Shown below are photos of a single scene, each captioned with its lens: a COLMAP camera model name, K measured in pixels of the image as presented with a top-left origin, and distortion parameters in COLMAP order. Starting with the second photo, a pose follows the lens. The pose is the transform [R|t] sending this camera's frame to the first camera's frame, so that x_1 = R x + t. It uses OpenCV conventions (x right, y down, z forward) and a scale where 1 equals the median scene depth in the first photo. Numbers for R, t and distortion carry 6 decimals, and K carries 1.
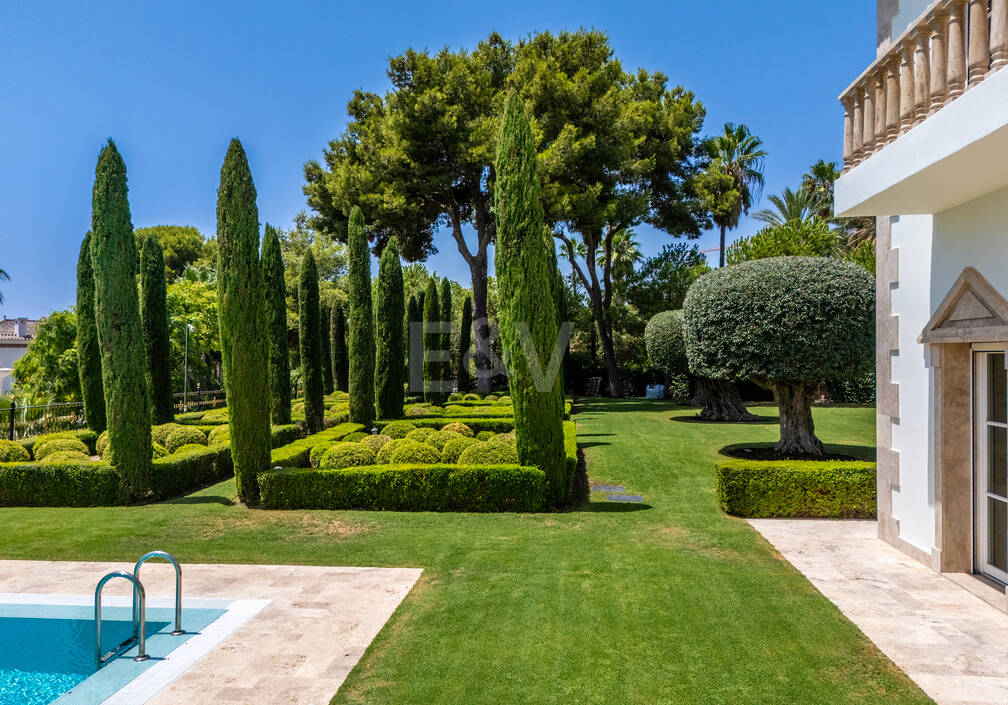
lens RADIAL K [[796.2, 0, 533.2], [0, 796.2, 347.1], [0, 0, 1]] dist [0.035575, 0.000128]
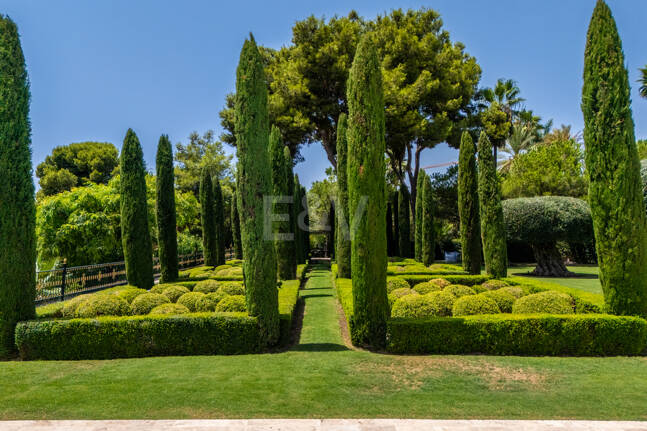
lens RADIAL K [[505.1, 0, 346.4], [0, 505.1, 213.8], [0, 0, 1]] dist [0.055047, -0.000608]
pose [[0.995880, 0.005793, 0.090492, -0.170045], [-0.002991, 0.999513, -0.031074, 0.008830], [-0.090628, 0.030675, 0.995412, 0.100469]]
